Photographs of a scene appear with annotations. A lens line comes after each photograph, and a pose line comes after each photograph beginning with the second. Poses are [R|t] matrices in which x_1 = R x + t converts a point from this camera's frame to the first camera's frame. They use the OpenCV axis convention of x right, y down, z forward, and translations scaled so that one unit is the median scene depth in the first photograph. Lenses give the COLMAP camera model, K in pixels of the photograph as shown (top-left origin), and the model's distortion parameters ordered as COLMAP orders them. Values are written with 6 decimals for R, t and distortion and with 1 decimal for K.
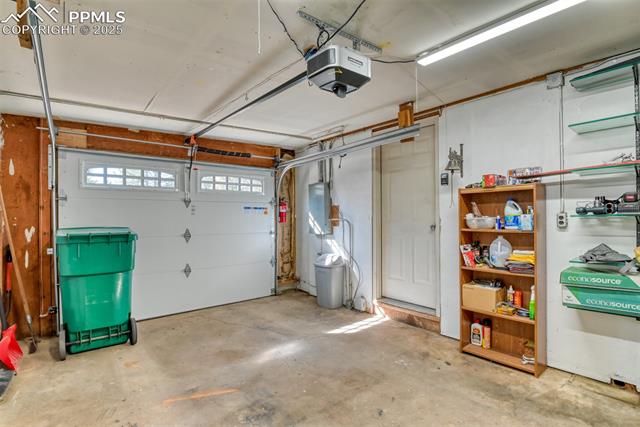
lens RADIAL K [[312.5, 0, 319.8], [0, 312.5, 215.9], [0, 0, 1]] dist [-0.028936, -0.000715]
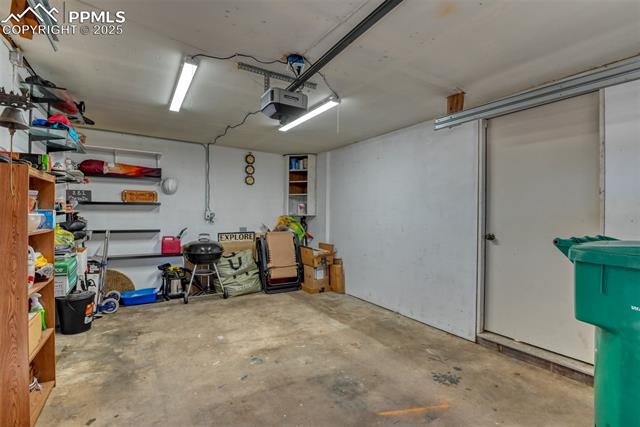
lens RADIAL K [[312.5, 0, 320.4], [0, 312.5, 214.9], [0, 0, 1]] dist [-0.028936, -0.000715]
pose [[-0.988632, 0.001732, 0.150346, -0.258207], [0.001304, 0.999995, -0.002948, 0.013731], [-0.150351, -0.002718, -0.988629, 2.012831]]
